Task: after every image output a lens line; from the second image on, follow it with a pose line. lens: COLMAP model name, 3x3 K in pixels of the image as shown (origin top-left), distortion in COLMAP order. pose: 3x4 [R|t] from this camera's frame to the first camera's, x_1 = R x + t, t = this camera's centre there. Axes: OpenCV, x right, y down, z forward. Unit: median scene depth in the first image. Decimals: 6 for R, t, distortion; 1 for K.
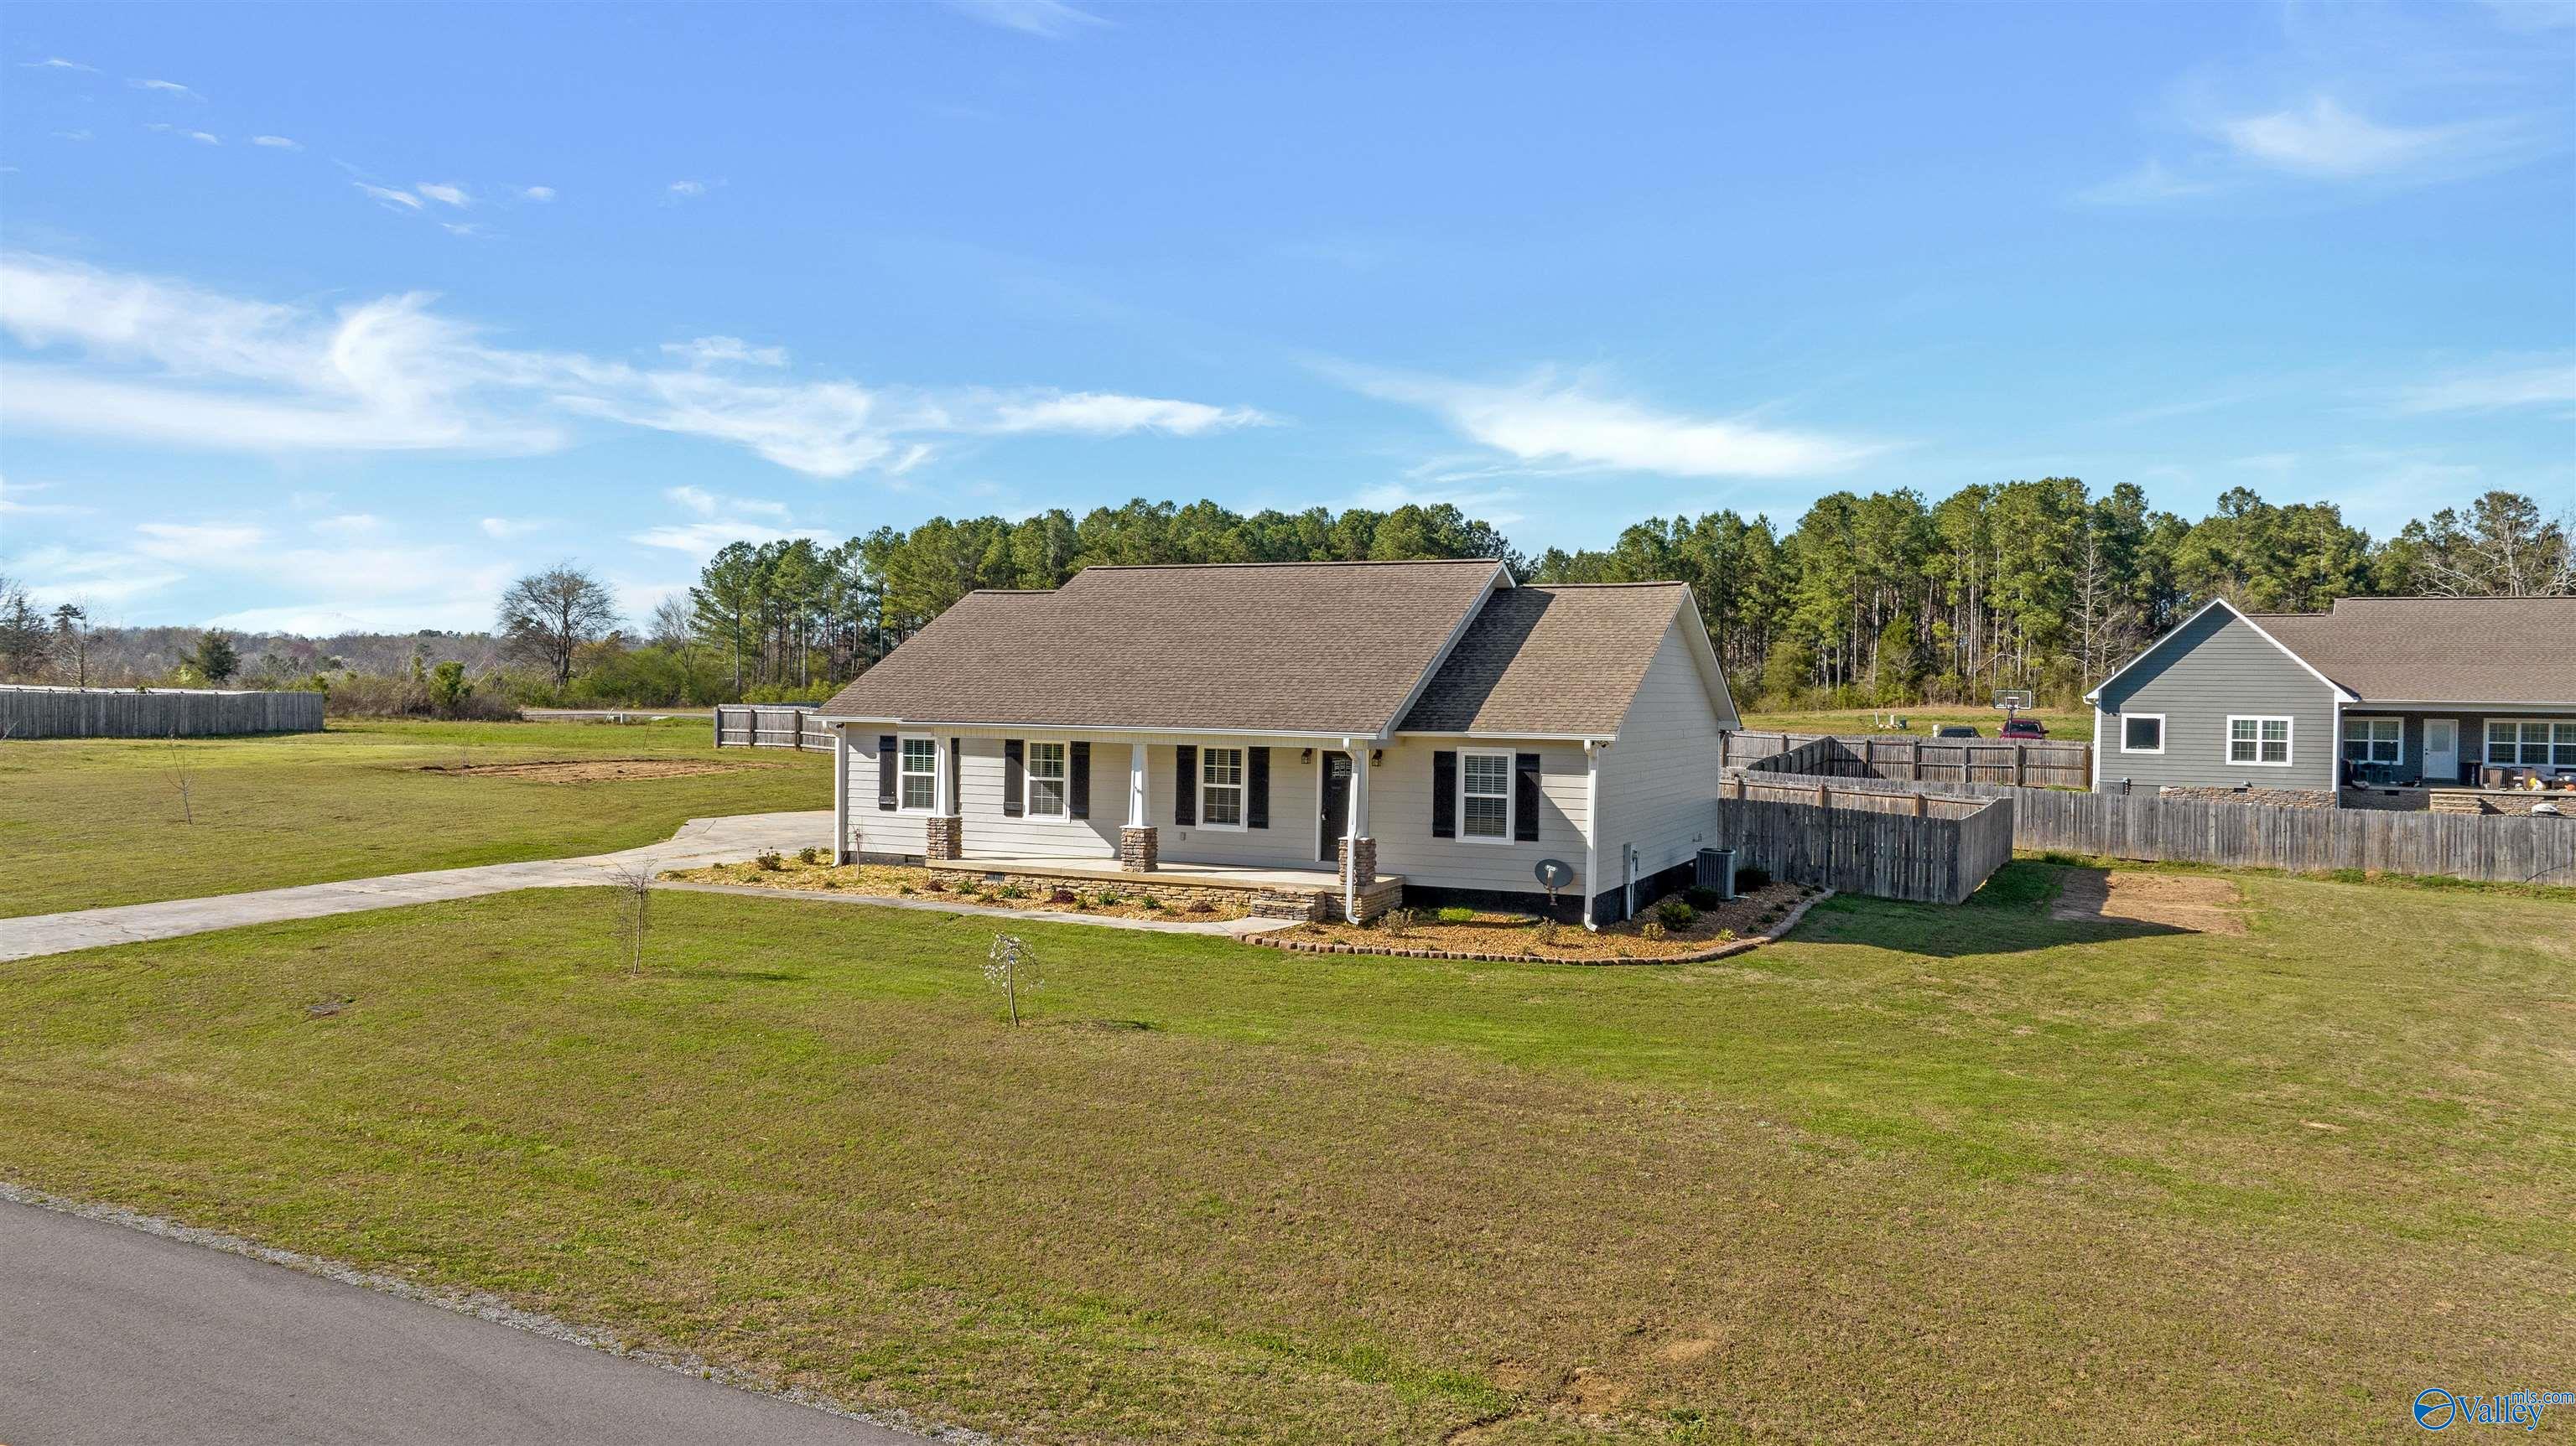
lens RADIAL K [[1818.0, 0, 1290.1], [0, 1818.0, 717.1], [0, 0, 1]] dist [-0.022446, 0.000624]
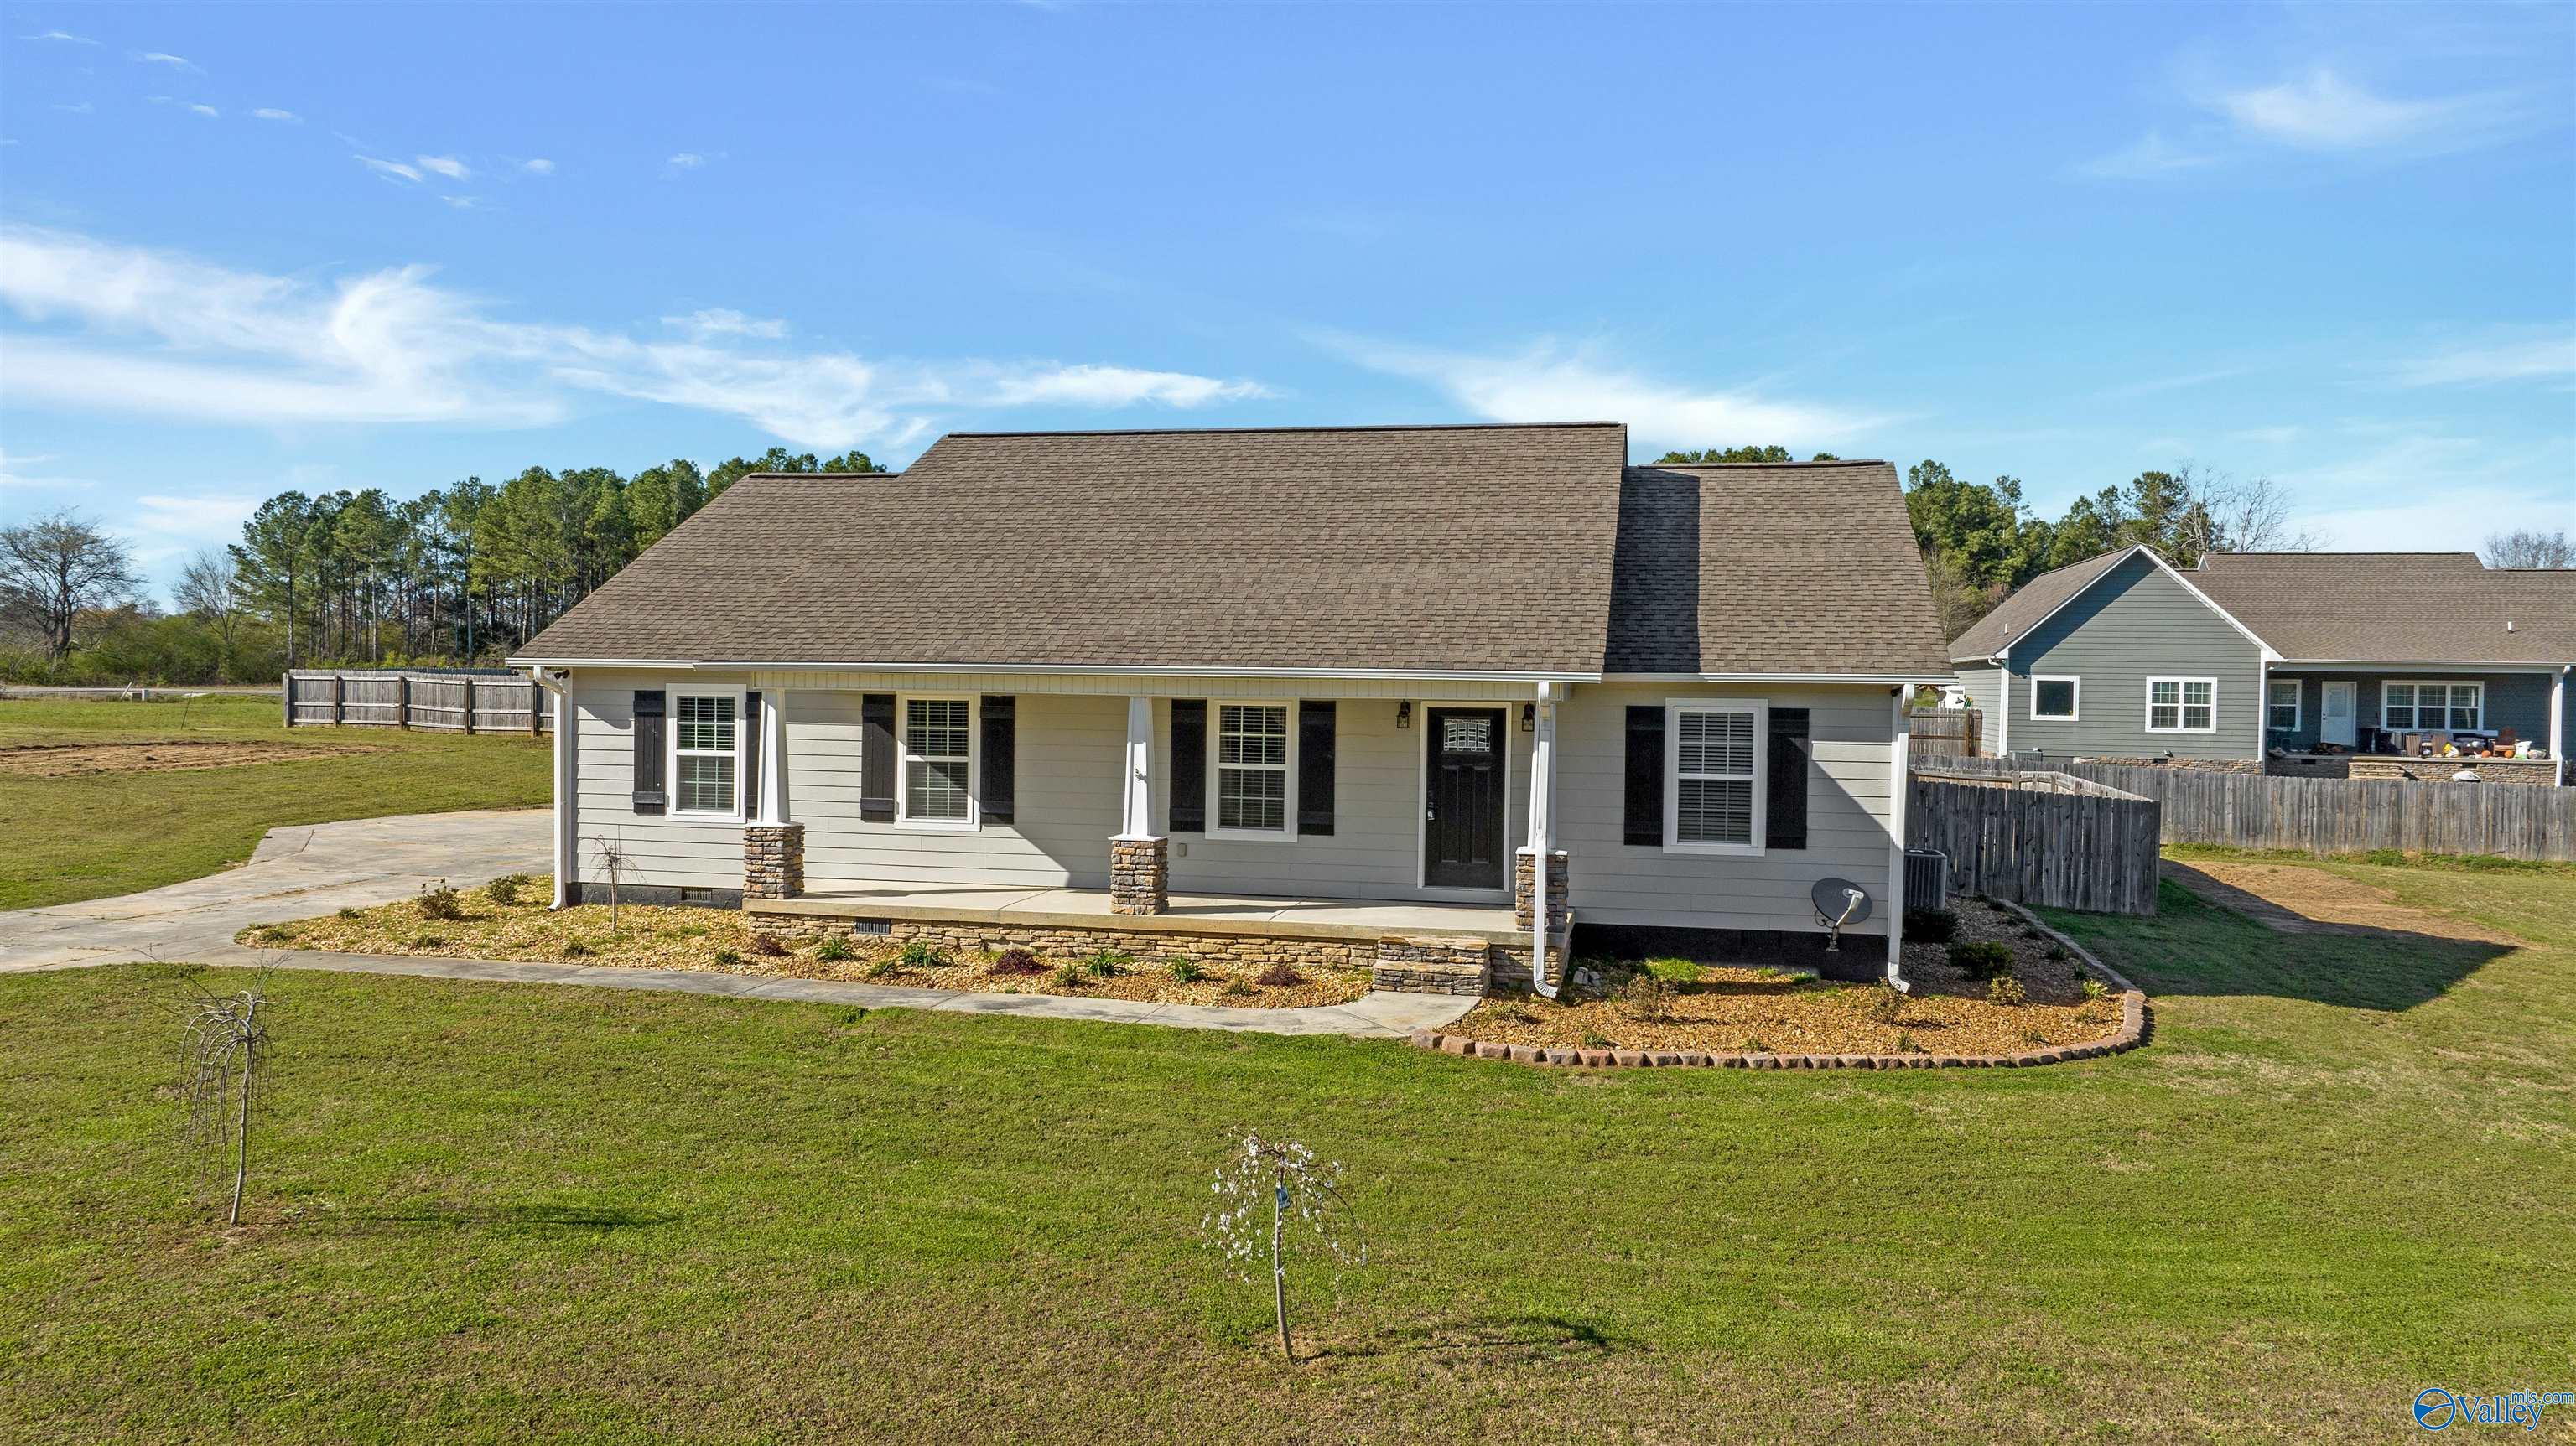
lens RADIAL K [[1818.0, 0, 1290.1], [0, 1818.0, 717.1], [0, 0, 1]] dist [-0.022446, 0.000624]
pose [[0.976818, -0.005850, 0.213991, -0.143729], [0.003759, 0.999941, 0.010177, 0.013938], [-0.214038, -0.009137, 0.976783, 0.369748]]
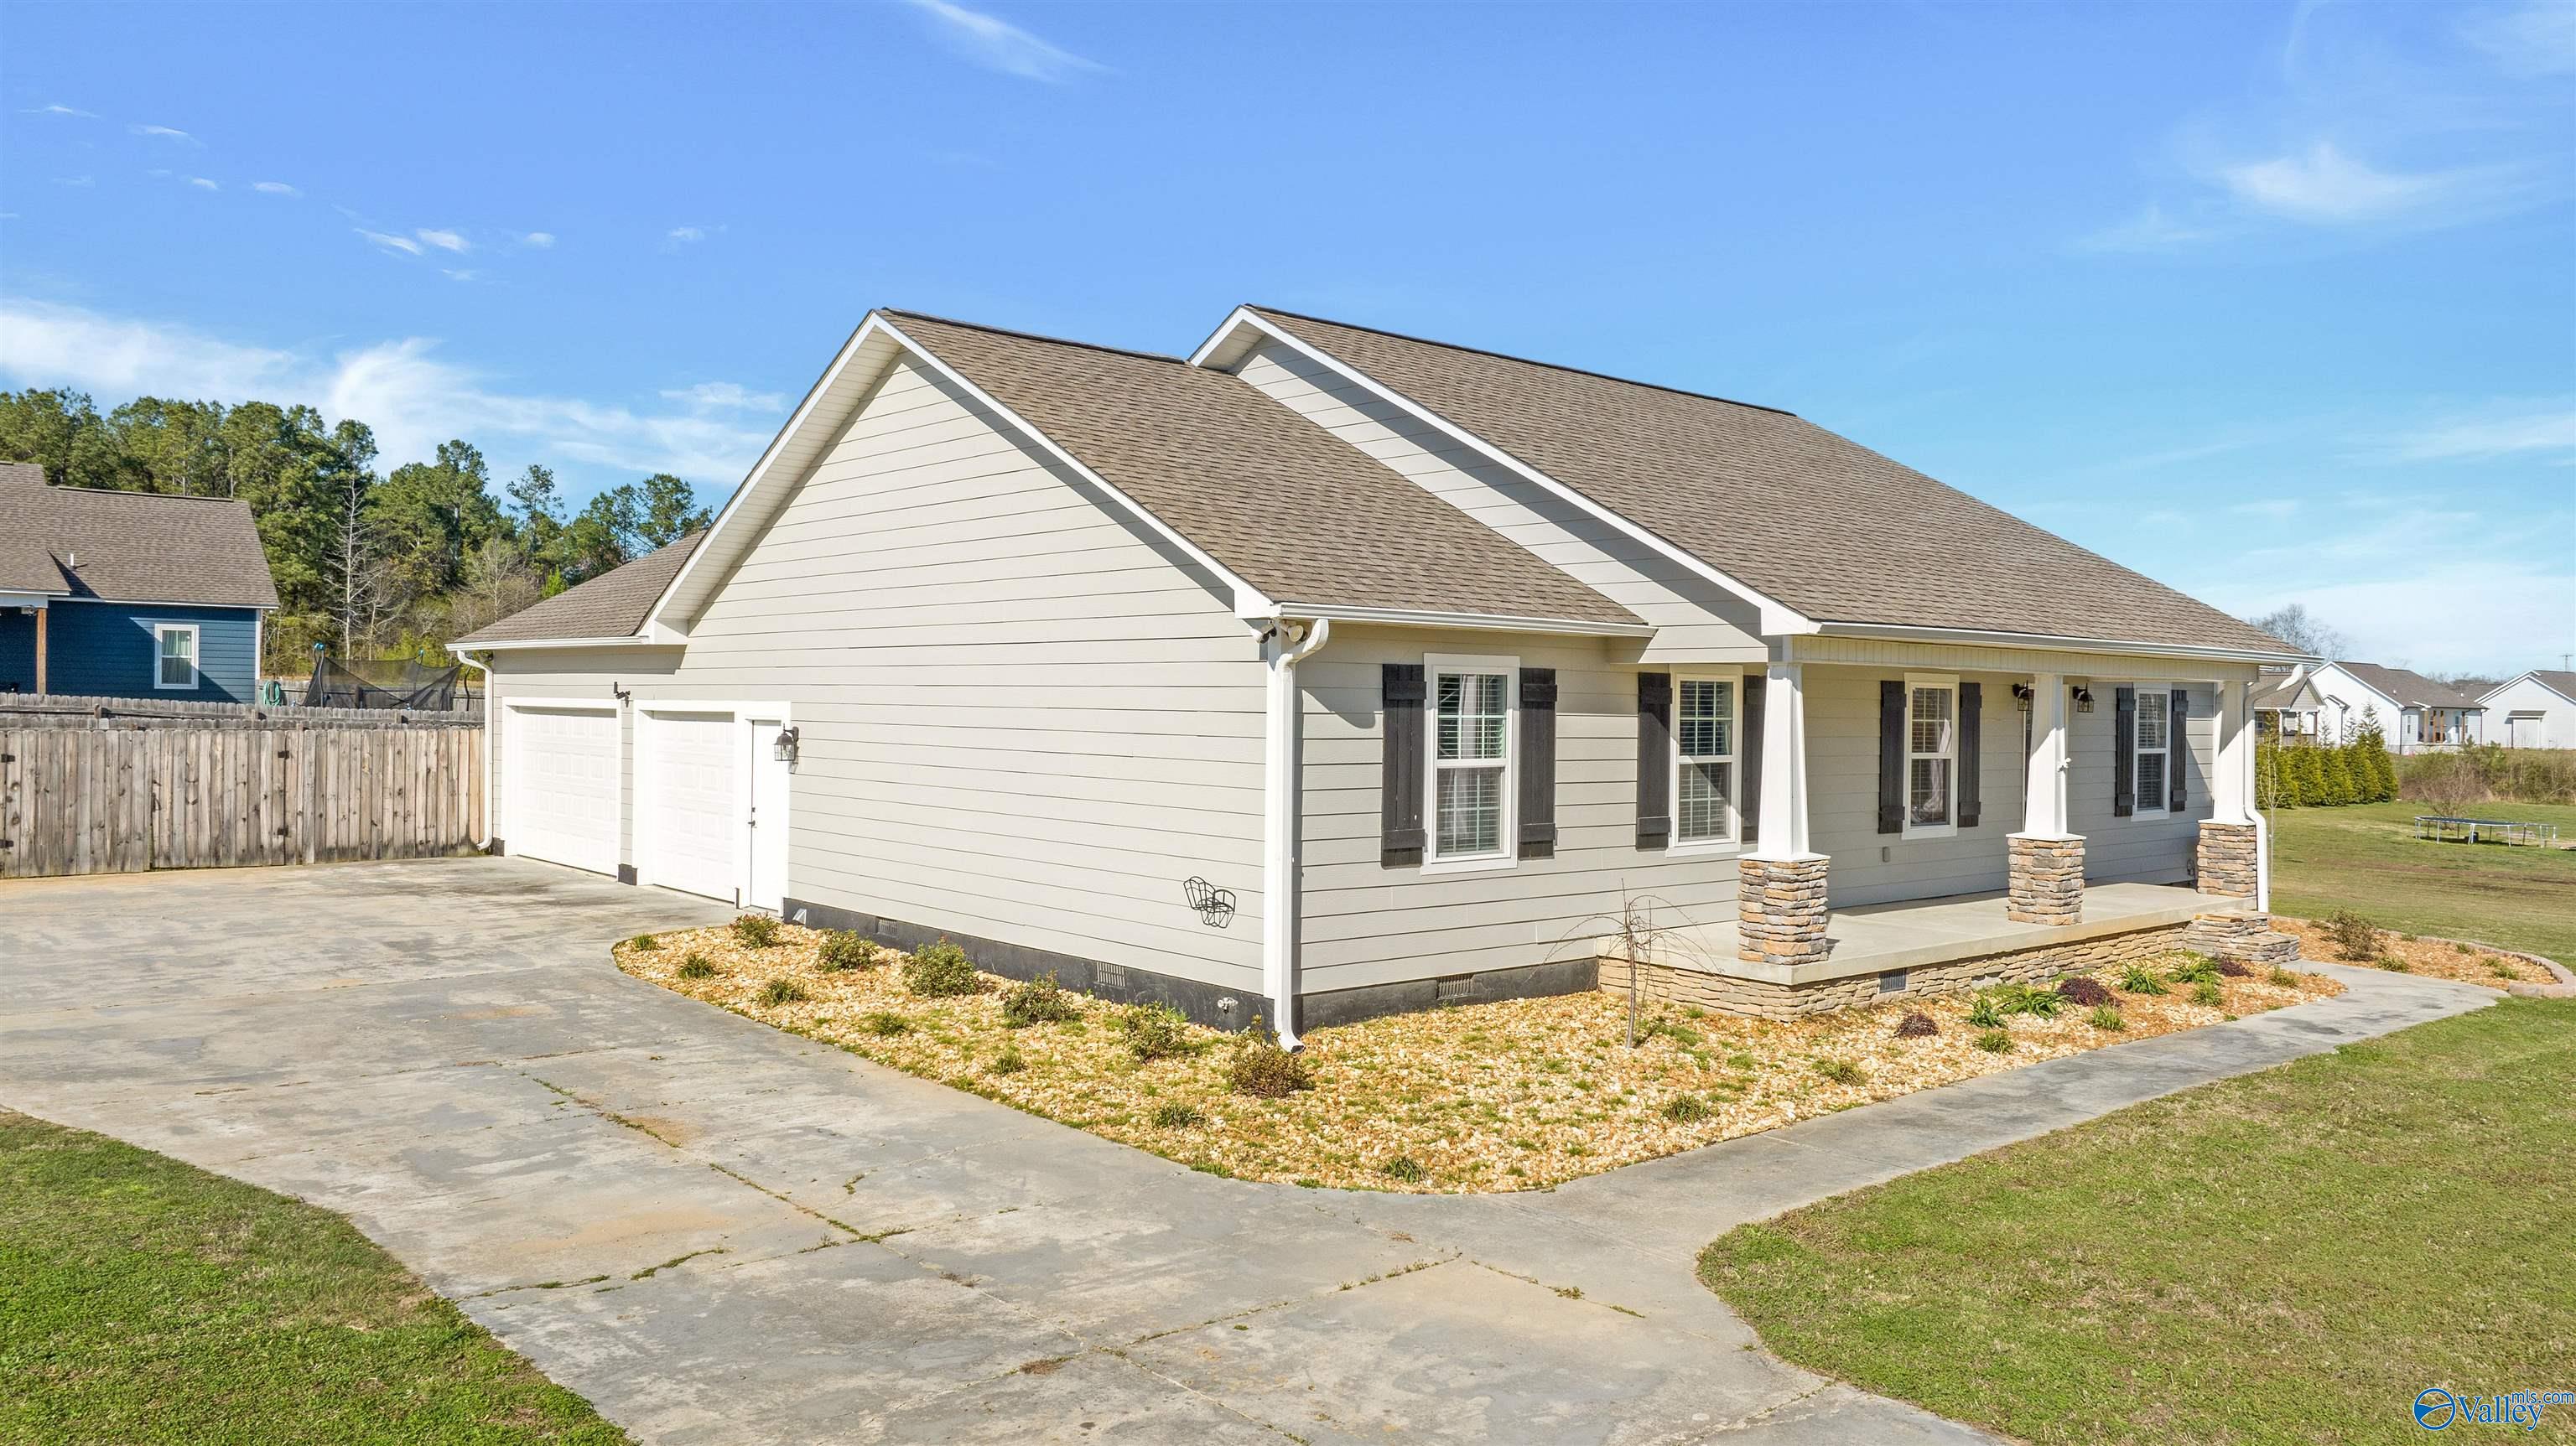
lens RADIAL K [[1822.4, 0, 1288.0], [0, 1822.4, 723.0], [0, 0, 1]] dist [-0.040684, 0.034551]
pose [[0.419764, -0.018767, 0.907439, -0.571647], [0.005330, 0.999820, 0.018213, 0.015562], [-0.907618, -0.002809, 0.419788, 0.873729]]
